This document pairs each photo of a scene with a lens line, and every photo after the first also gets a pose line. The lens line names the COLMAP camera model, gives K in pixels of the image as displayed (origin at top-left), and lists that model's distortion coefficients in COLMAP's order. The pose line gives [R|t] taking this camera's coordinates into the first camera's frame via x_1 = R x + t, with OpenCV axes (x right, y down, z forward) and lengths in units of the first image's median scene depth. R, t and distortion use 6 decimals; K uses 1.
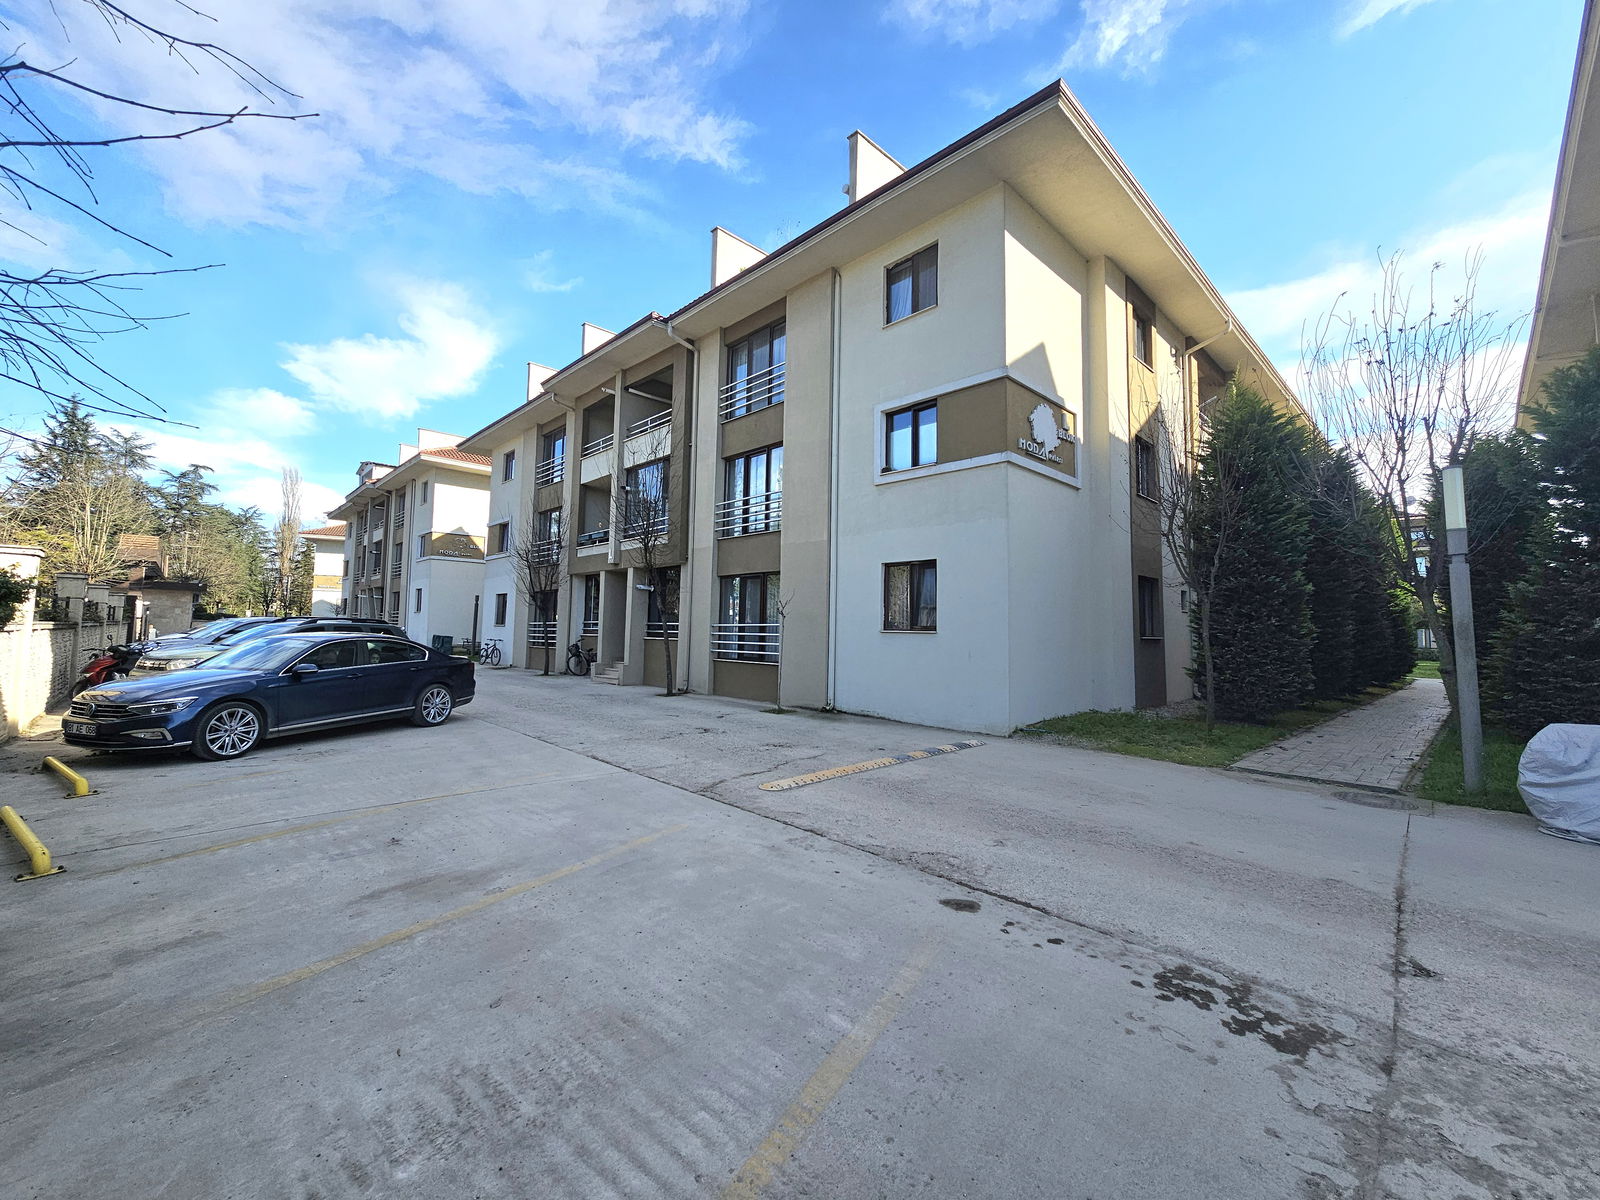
lens RADIAL K [[645.8, 0, 806.4], [0, 645.8, 582.2], [0, 0, 1]] dist [-0.002672, -0.000123]
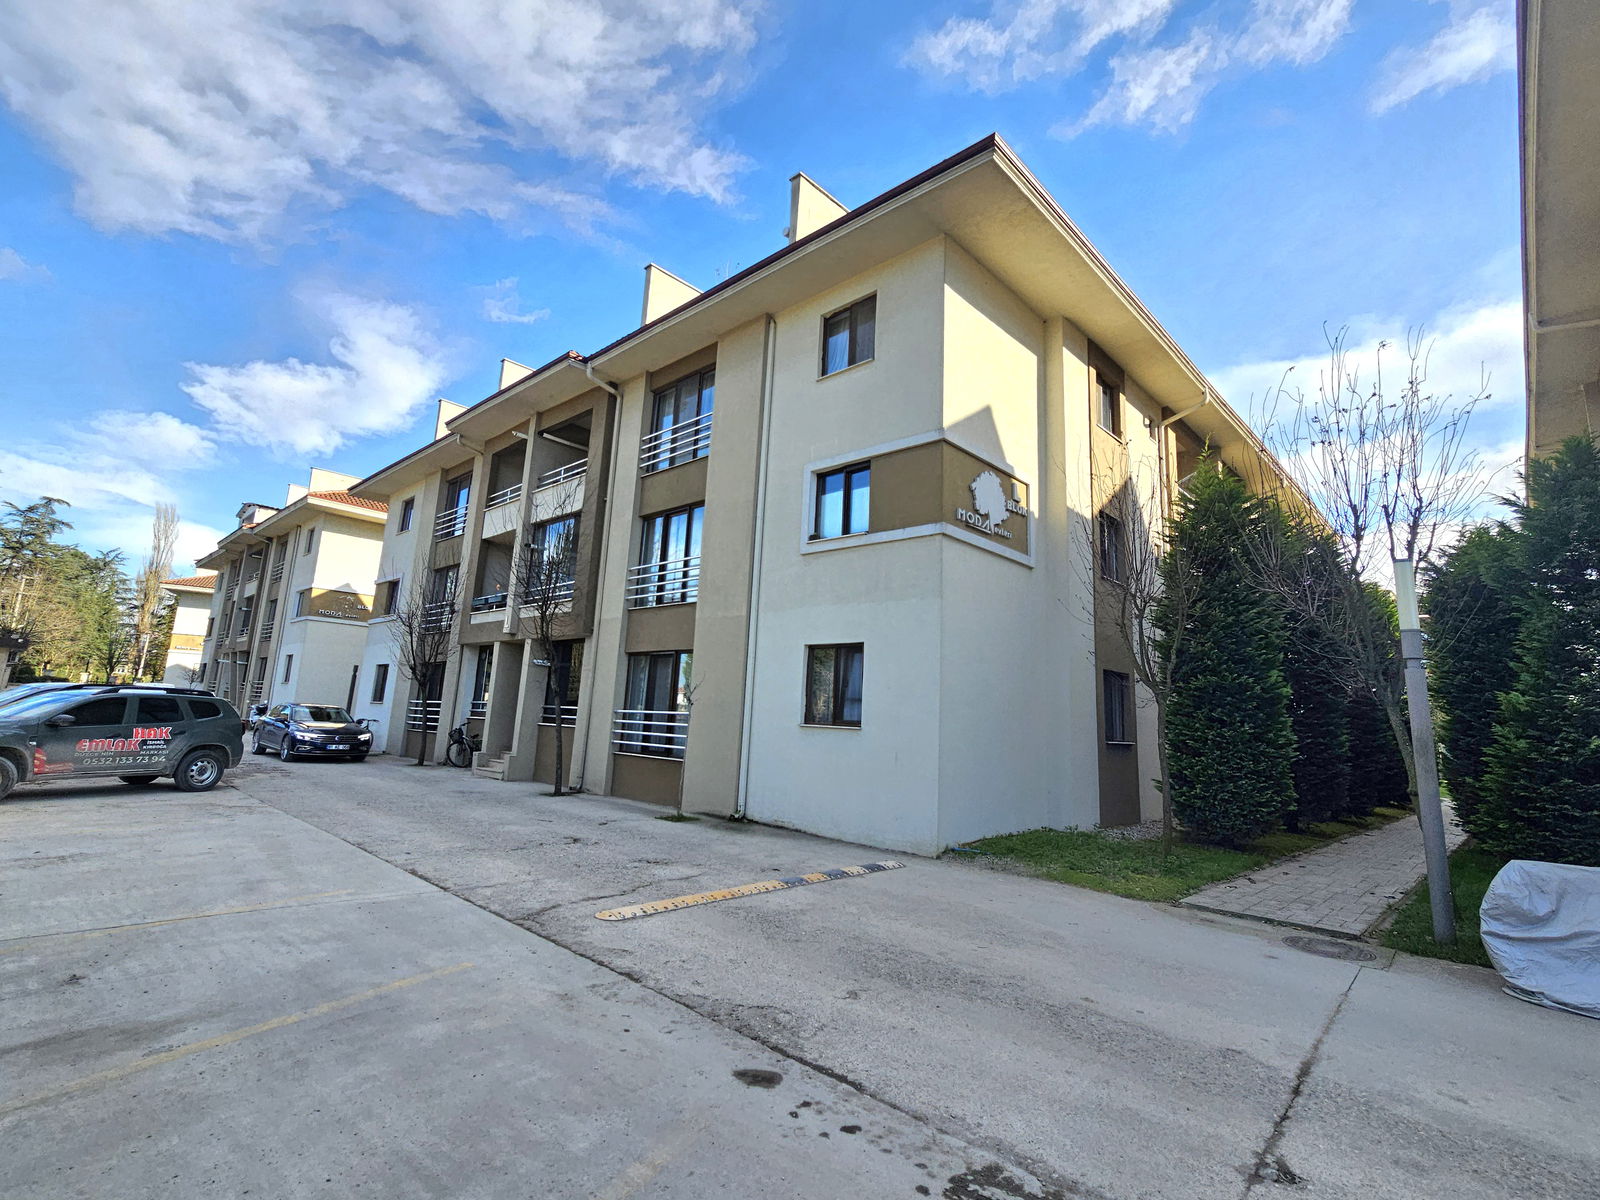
lens RADIAL K [[748.7, 0, 821.4], [0, 748.7, 582.0], [0, 0, 1]] dist [-0.005723, 0.002753]
pose [[0.998521, 0.038949, 0.037931, 0.103096], [-0.034671, 0.993595, -0.107551, -0.006639], [-0.041877, 0.106077, 0.993476, 0.002079]]
